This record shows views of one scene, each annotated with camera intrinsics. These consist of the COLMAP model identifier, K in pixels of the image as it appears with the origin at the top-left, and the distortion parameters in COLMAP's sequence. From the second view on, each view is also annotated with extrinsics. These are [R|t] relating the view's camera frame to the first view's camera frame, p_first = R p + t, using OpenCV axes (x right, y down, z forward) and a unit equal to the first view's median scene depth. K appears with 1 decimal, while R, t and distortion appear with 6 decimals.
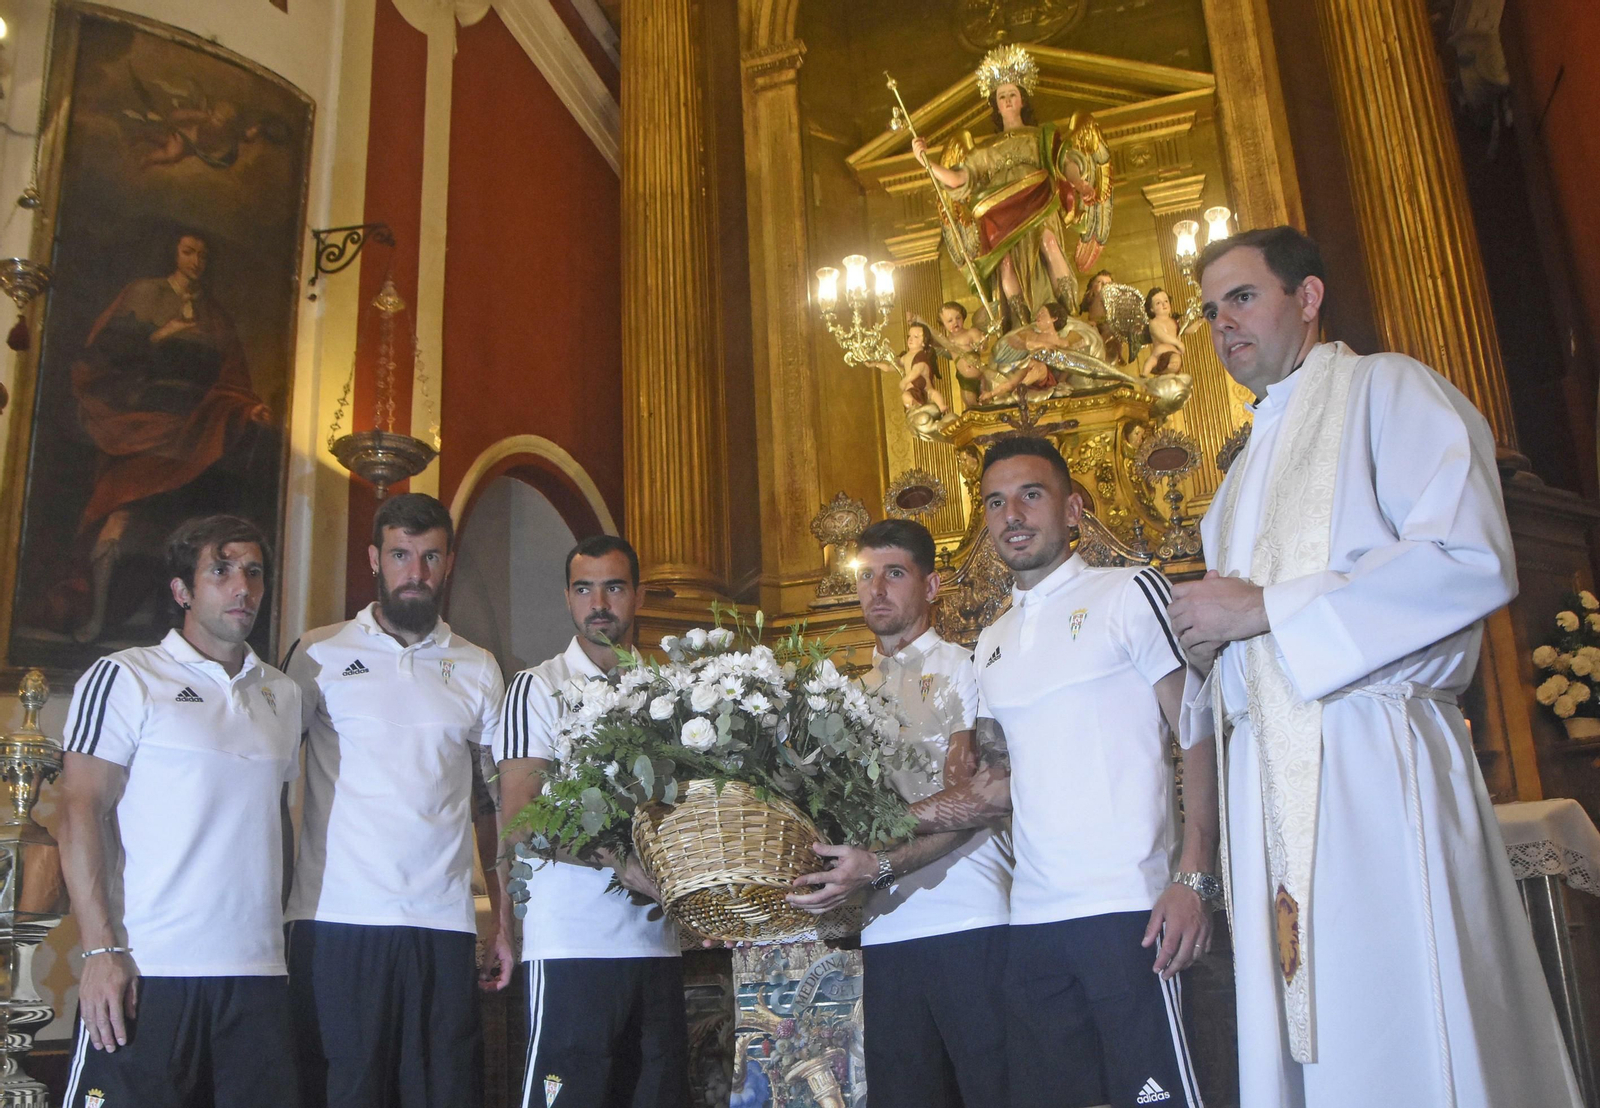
lens RADIAL K [[1492.3, 0, 799.4], [0, 1492.3, 600.0], [0, 0, 1]] dist [-0.087490, 0.018124]
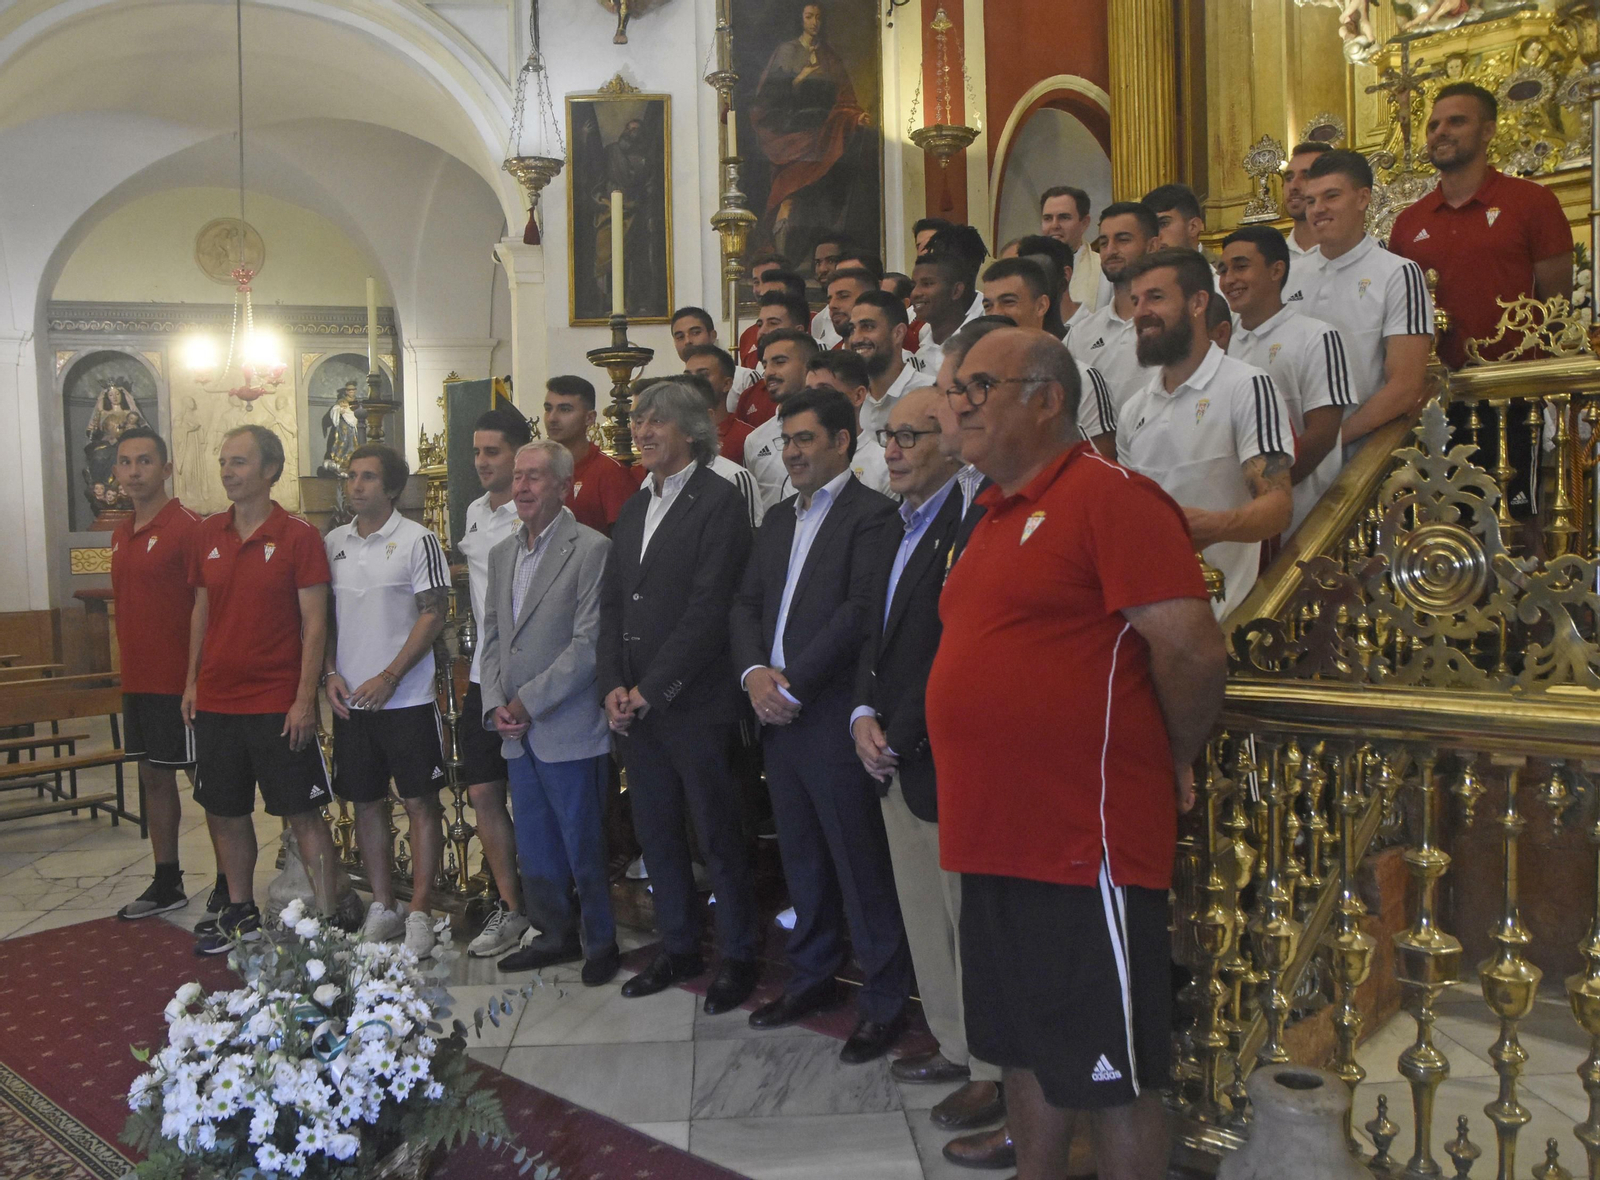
lens RADIAL K [[1340.9, 0, 800.0], [0, 1340.9, 590.0], [0, 0, 1]] dist [-0.000418, -0.001699]
pose [[0.917608, 0.040429, -0.395425, 0.136813], [0.093769, 0.944719, 0.314186, -0.102171], [0.386268, -0.325378, 0.863091, -0.367707]]
